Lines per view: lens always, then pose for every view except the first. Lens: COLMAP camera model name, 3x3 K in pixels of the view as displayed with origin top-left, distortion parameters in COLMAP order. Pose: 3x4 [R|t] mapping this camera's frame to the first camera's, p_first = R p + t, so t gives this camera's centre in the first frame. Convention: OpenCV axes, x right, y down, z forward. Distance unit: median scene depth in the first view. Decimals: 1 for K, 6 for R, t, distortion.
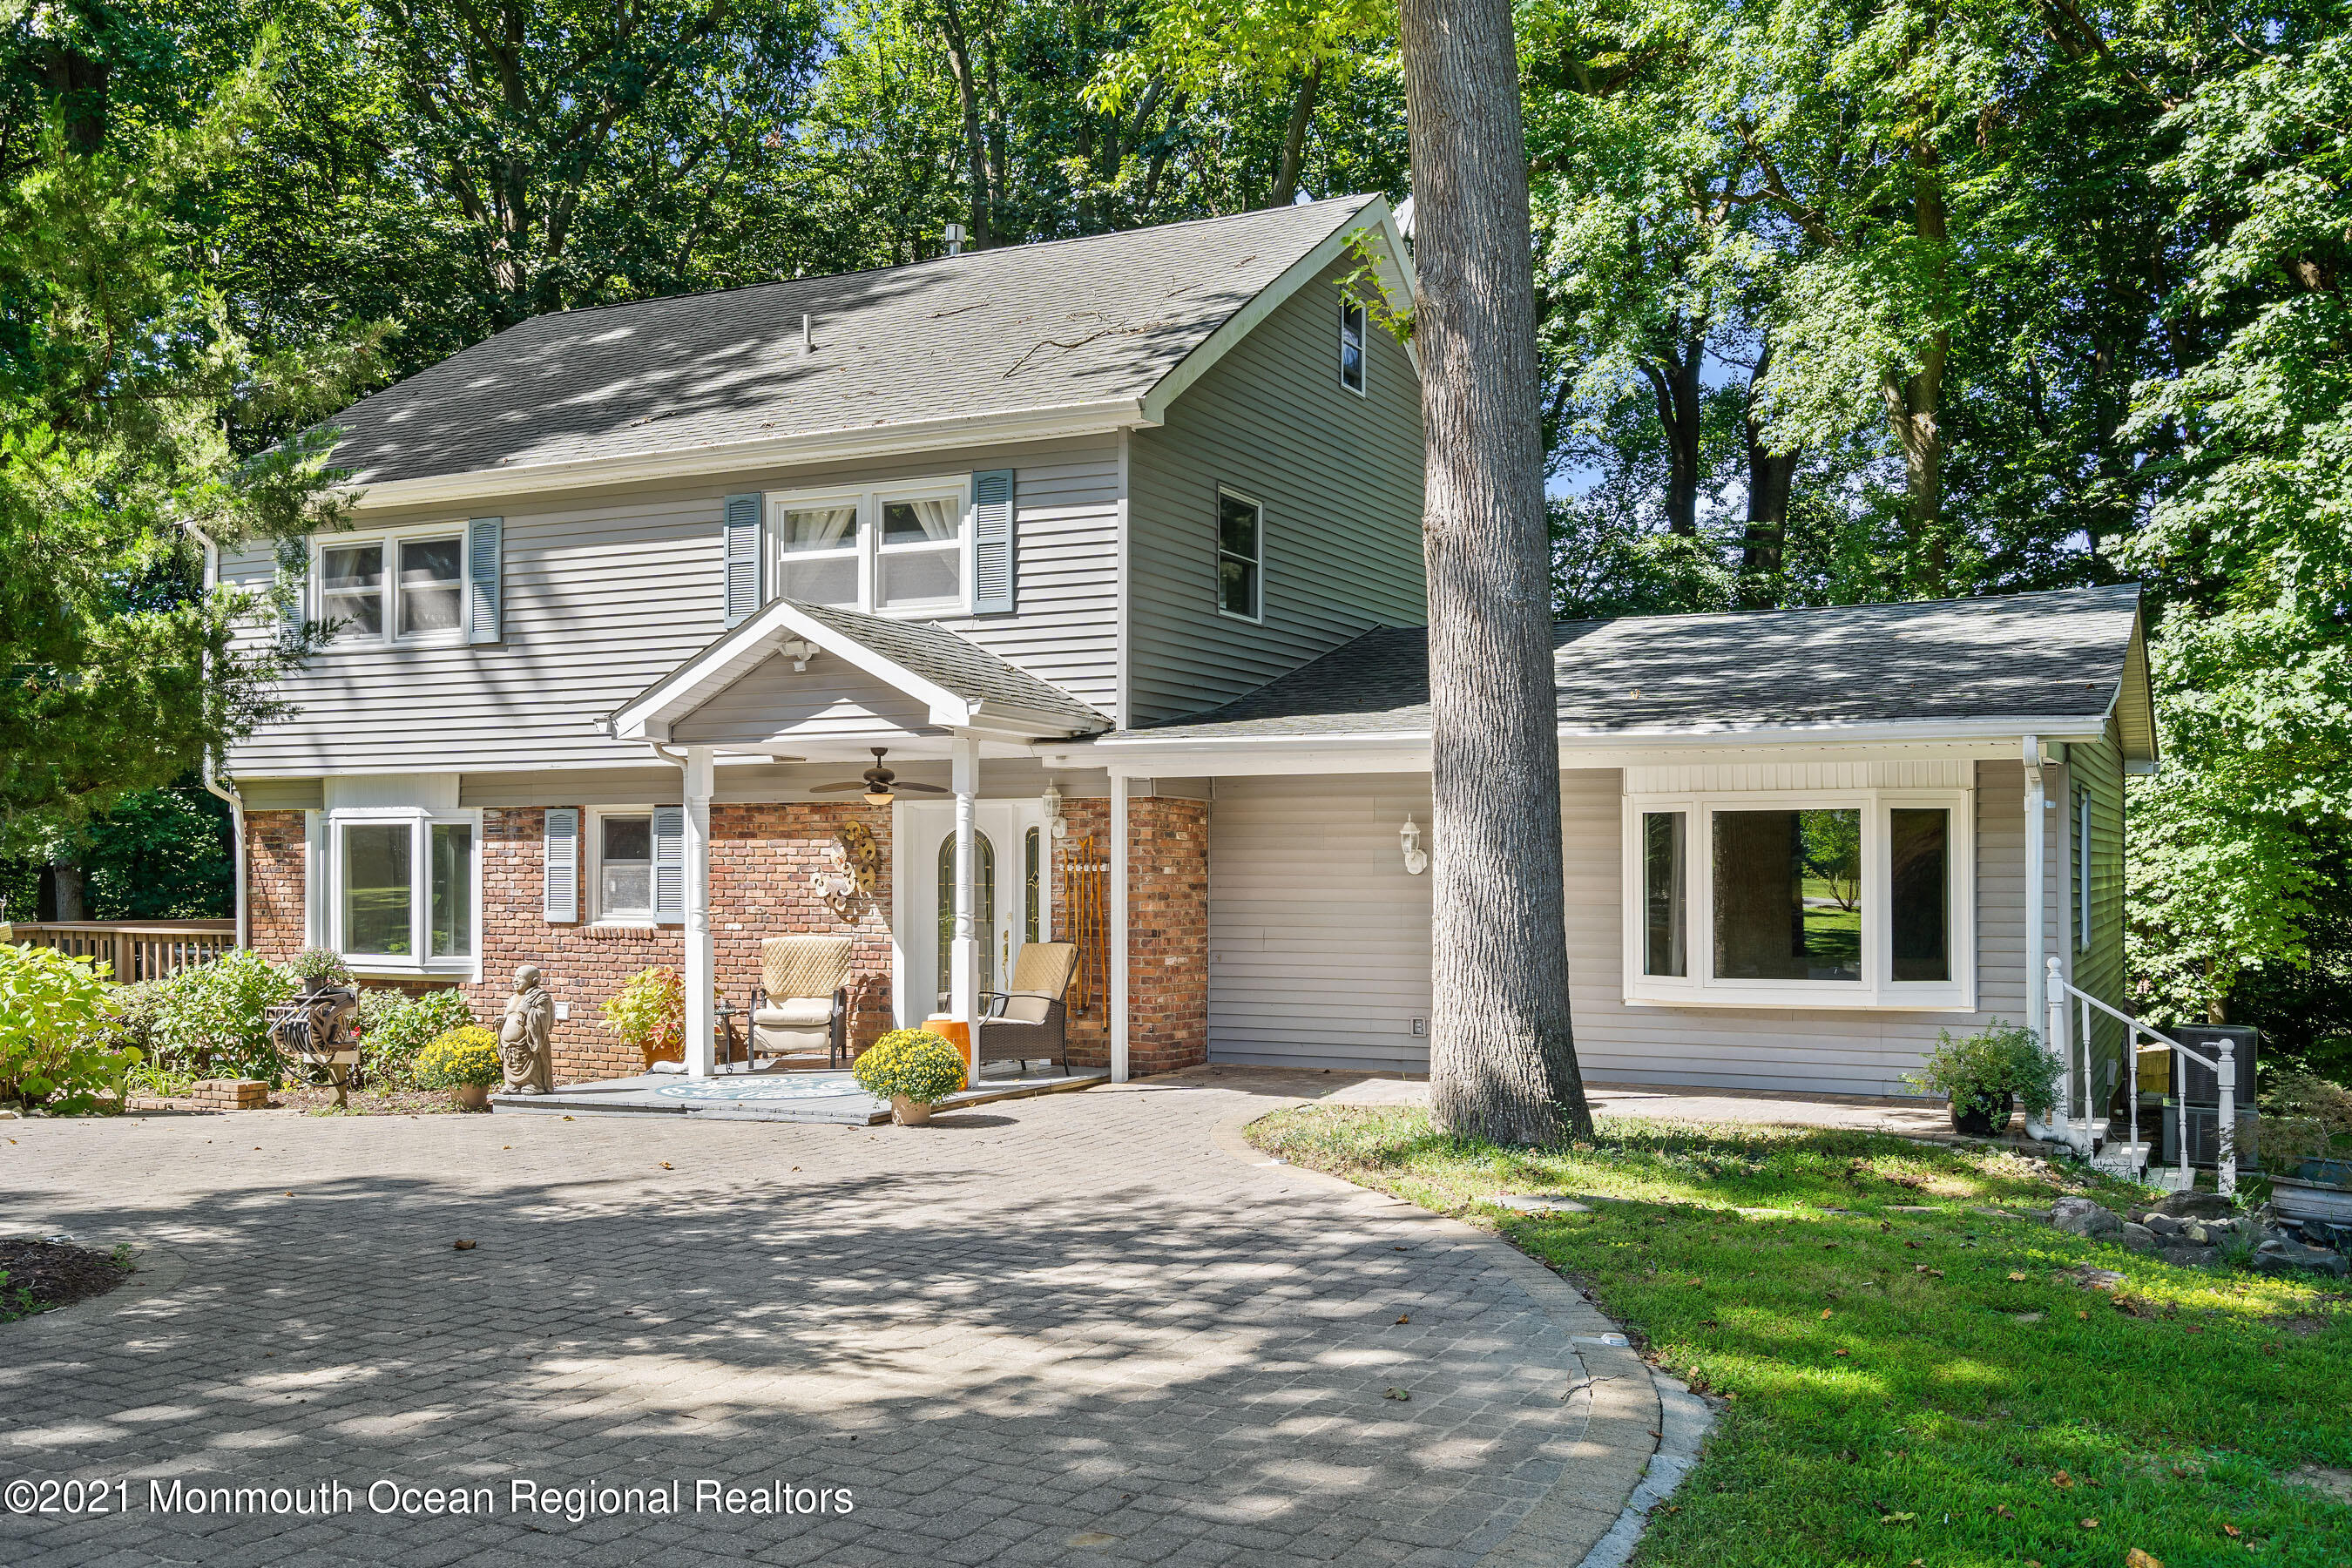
lens RADIAL K [[2176.2, 0, 1176.0], [0, 2176.2, 784.0], [0, 0, 1]] dist [0.000915, -0.000012]
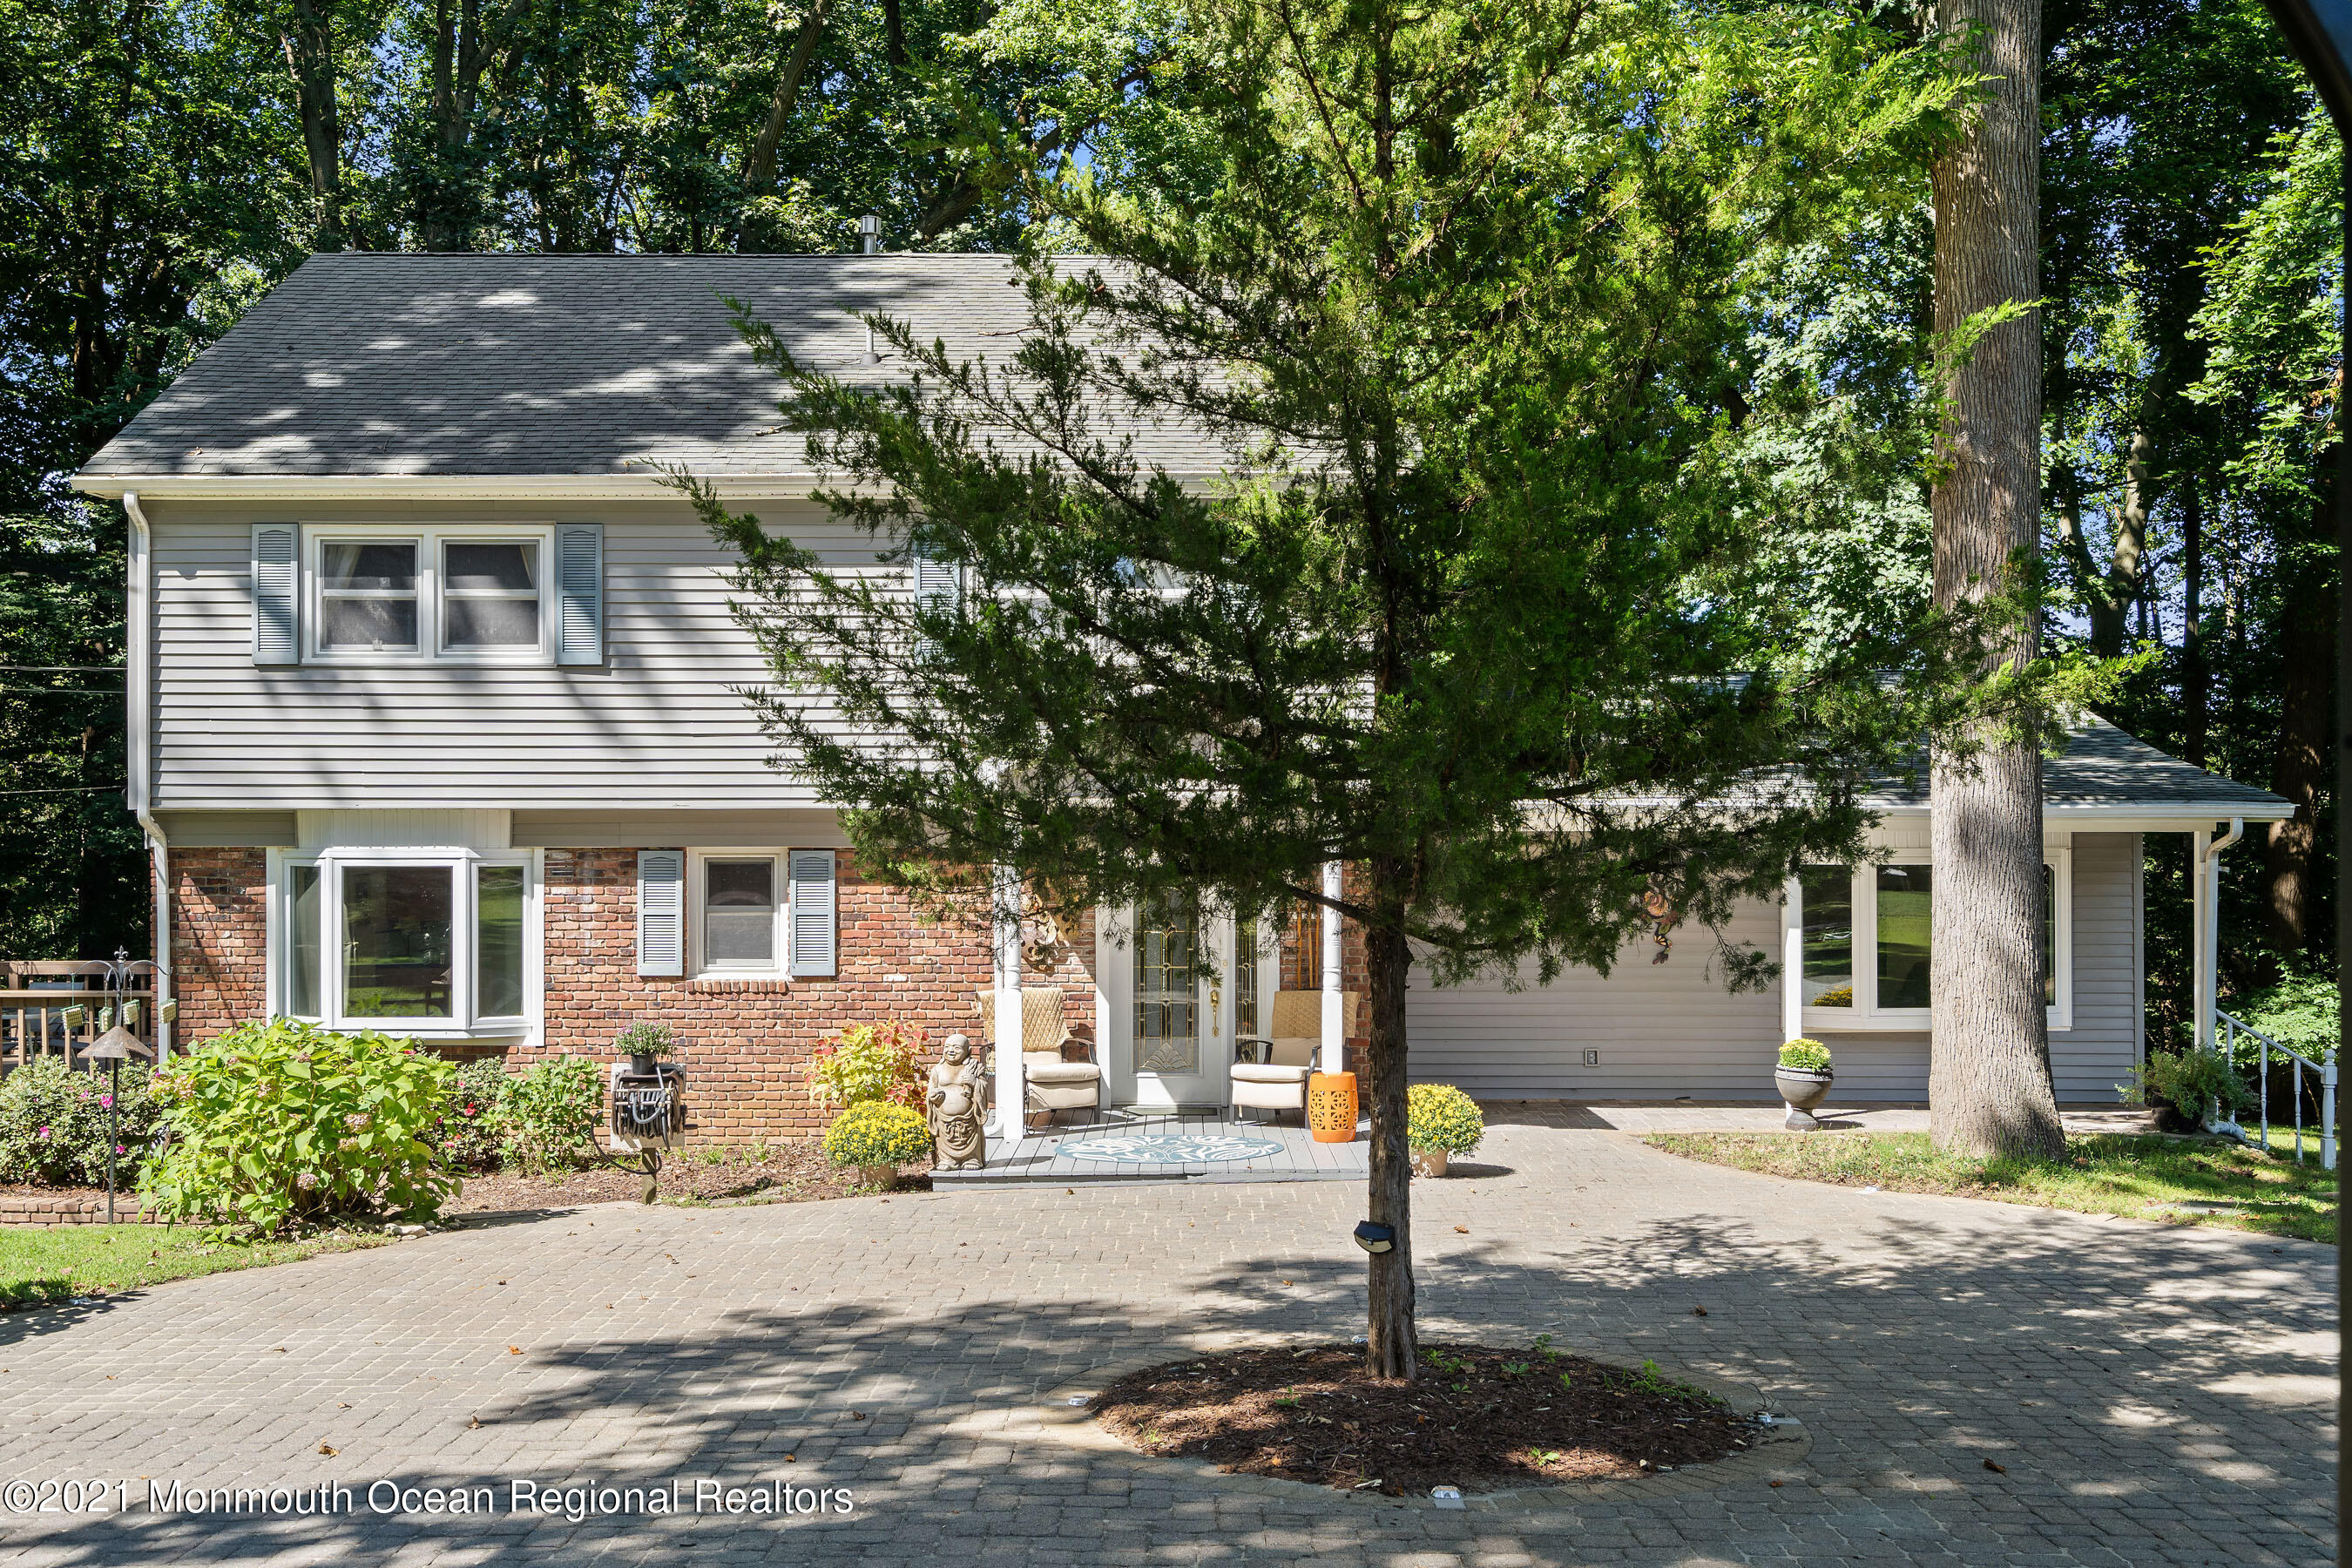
lens RADIAL K [[2377.6, 0, 1176.0], [0, 2377.6, 784.0], [0, 0, 1]] dist [-0.003331, 0.001267]
pose [[0.898868, 0.010055, 0.438103, -0.515557], [-0.016546, 0.999803, 0.011001, -0.030119], [-0.437906, -0.017137, 0.898857, 0.019639]]
